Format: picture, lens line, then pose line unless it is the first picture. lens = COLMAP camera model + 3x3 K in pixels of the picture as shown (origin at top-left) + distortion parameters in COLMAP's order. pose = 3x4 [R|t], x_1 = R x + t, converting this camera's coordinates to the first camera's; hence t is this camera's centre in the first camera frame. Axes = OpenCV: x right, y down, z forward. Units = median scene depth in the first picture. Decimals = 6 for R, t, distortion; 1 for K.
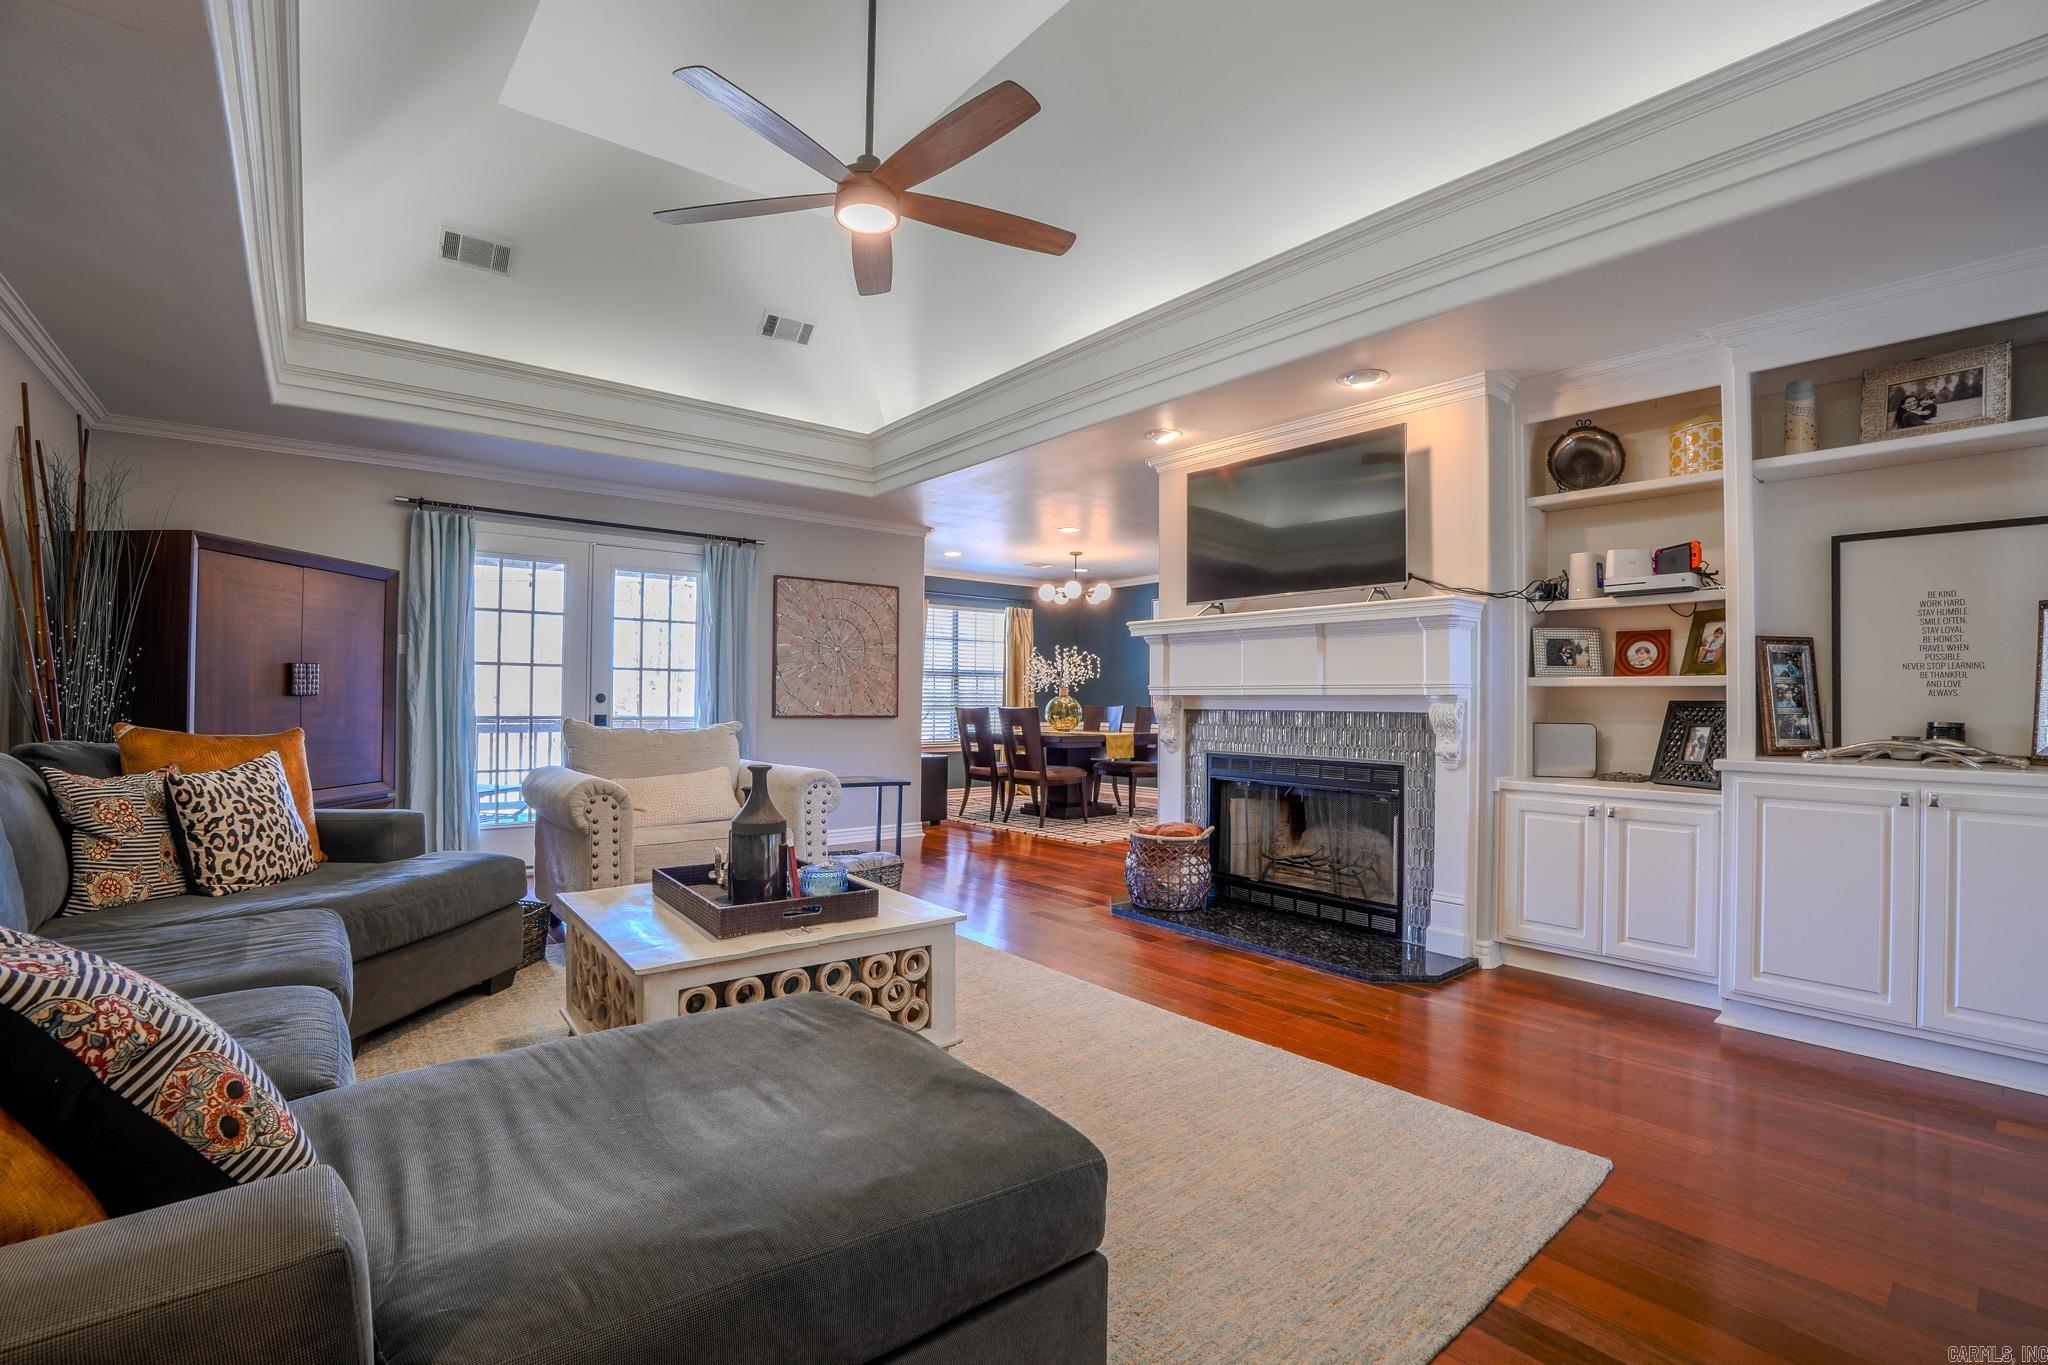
lens RADIAL K [[901.6, 0, 1018.7], [0, 901.6, 693.0], [0, 0, 1]] dist [-0.051934, 0.002809]
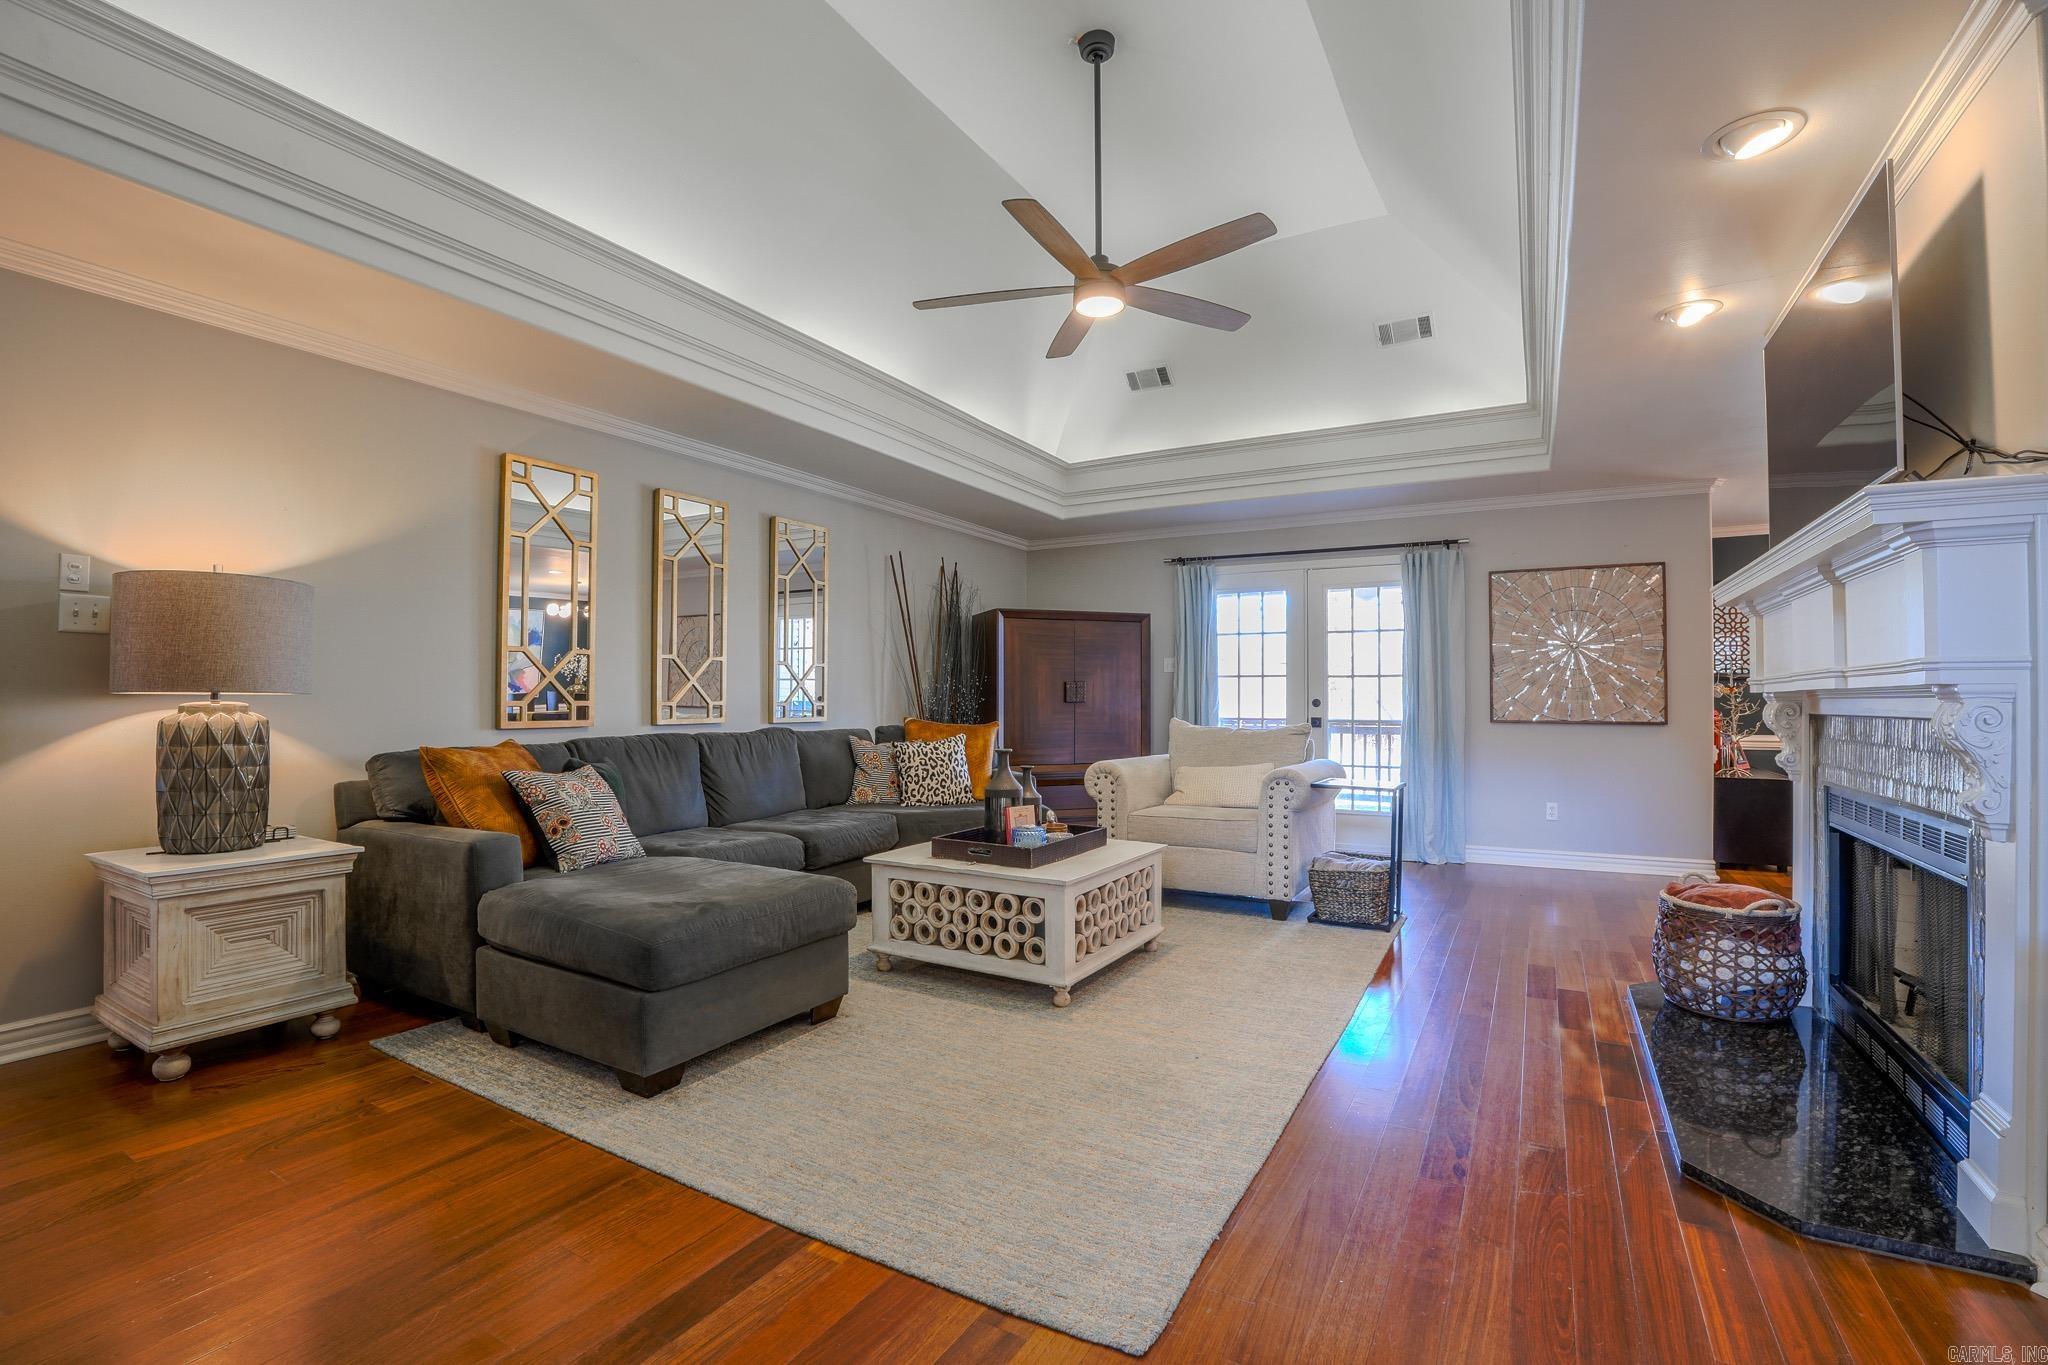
lens RADIAL K [[901.6, 0, 1023.1], [0, 901.6, 684.7], [0, 0, 1]] dist [-0.051934, 0.002809]
pose [[0.371509, -0.025197, -0.928088, 0.592921], [0.007585, 0.999681, -0.024105, 0.008858], [0.928399, 0.001915, 0.371581, 0.289421]]
